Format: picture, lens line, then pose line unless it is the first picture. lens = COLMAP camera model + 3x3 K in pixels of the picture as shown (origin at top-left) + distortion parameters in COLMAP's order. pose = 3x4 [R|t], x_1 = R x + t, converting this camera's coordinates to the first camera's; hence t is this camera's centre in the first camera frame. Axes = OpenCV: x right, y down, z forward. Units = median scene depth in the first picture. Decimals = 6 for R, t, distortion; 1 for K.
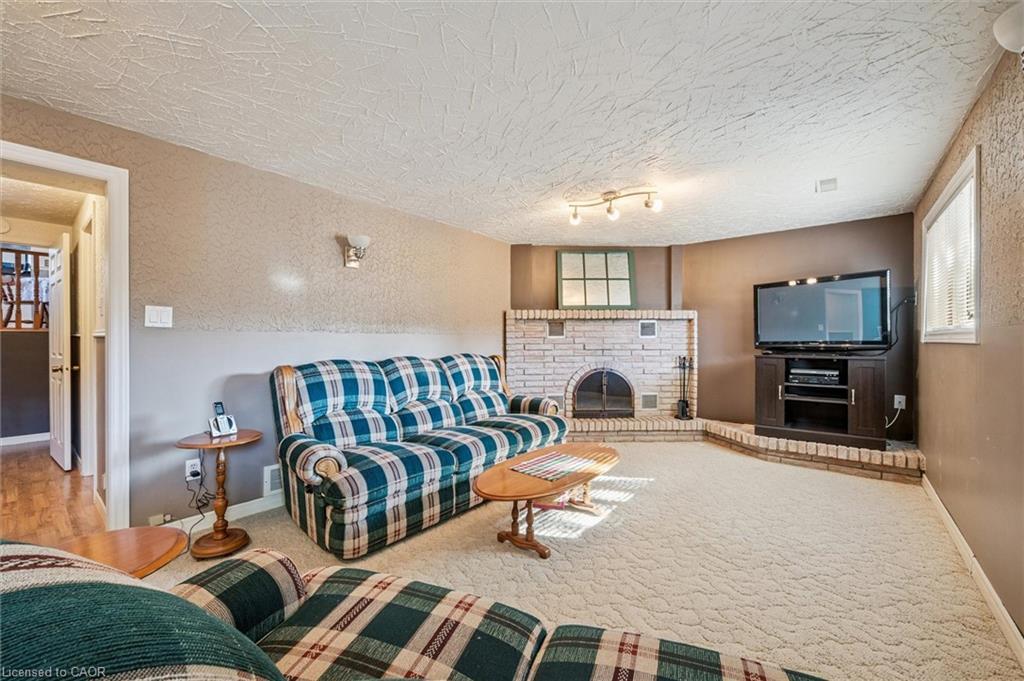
lens RADIAL K [[412.6, 0, 506.7], [0, 412.6, 326.5], [0, 0, 1]] dist [-0.001157, 0.000269]
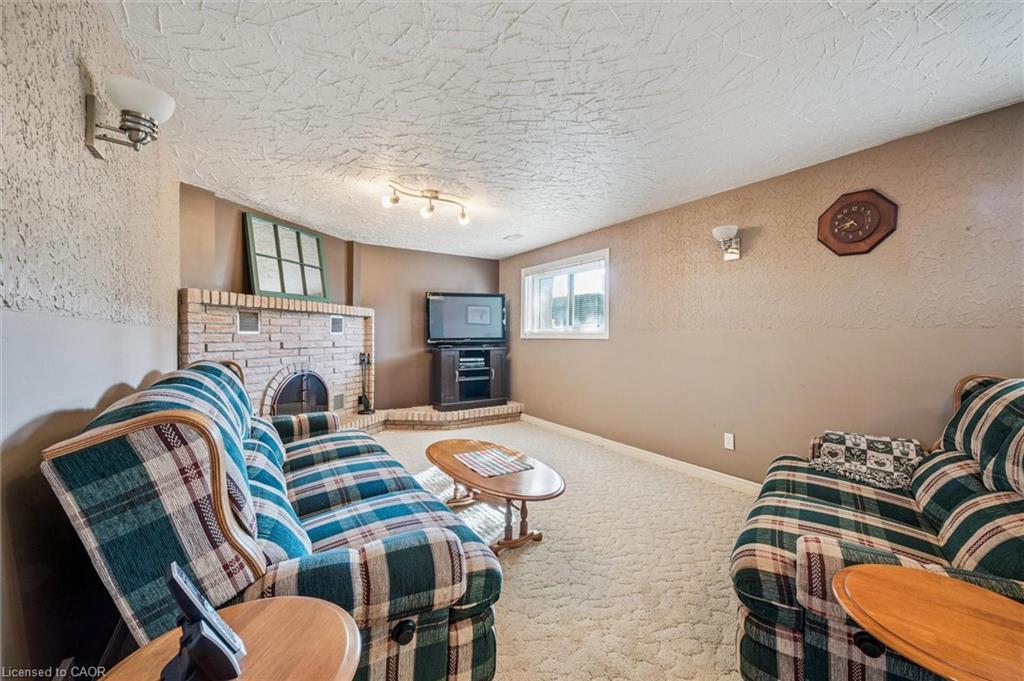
lens RADIAL K [[412.6, 0, 506.7], [0, 412.6, 326.5], [0, 0, 1]] dist [-0.001157, 0.000269]
pose [[0.285036, 0.023737, 0.958223, -0.447278], [-0.034453, 0.999301, -0.014506, 0.010246], [-0.957897, -0.028879, 0.285655, 0.369231]]
